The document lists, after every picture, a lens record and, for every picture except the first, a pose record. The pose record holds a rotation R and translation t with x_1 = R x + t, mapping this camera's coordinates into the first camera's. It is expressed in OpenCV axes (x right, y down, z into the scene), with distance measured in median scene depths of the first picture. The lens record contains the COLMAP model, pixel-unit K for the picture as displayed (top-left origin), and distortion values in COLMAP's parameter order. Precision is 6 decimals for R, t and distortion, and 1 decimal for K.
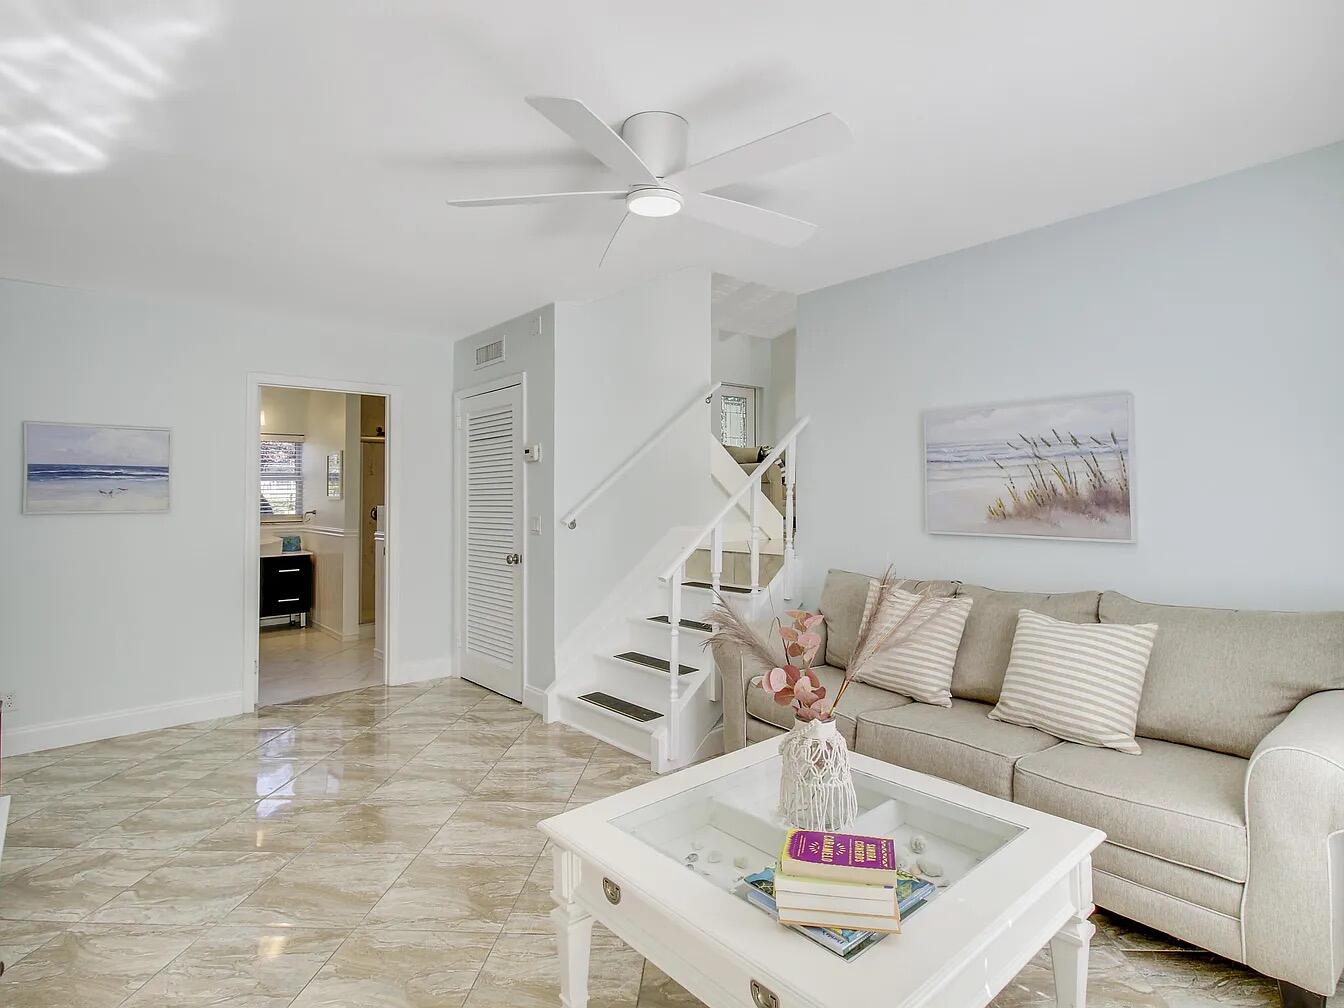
lens RADIAL K [[705.9, 0, 678.6], [0, 705.9, 493.3], [0, 0, 1]] dist [0.002254, -0.000208]
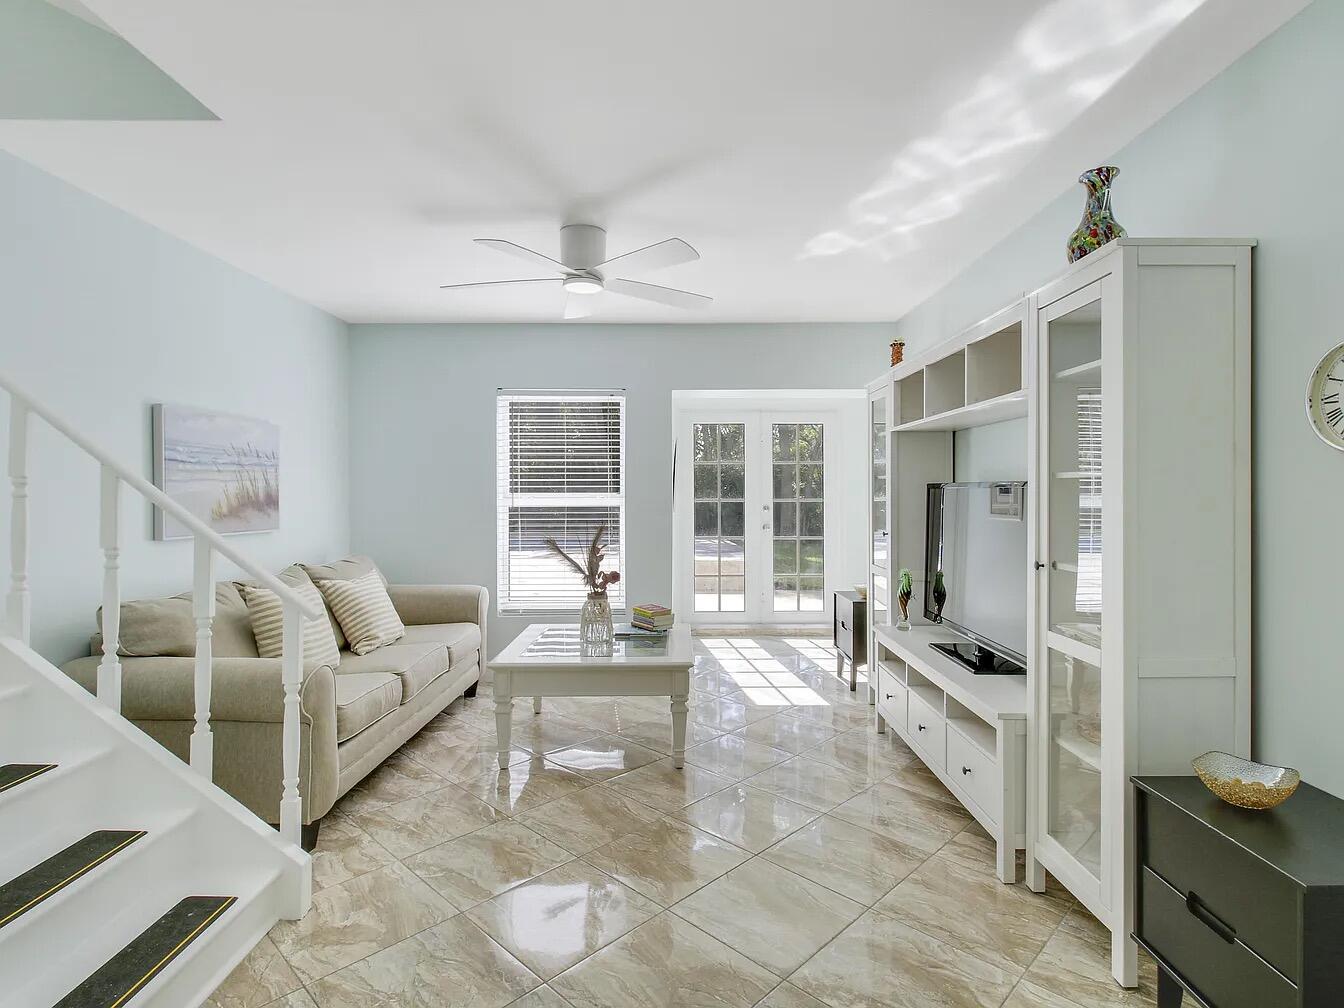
lens RADIAL K [[705.9, 0, 678.6], [0, 705.9, 493.3], [0, 0, 1]] dist [0.002254, -0.000208]
pose [[-0.752249, 0.000586, 0.658879, -0.840046], [-0.007559, 0.999926, -0.009520, 0.001935], [-0.658836, -0.012141, -0.752189, 1.452091]]
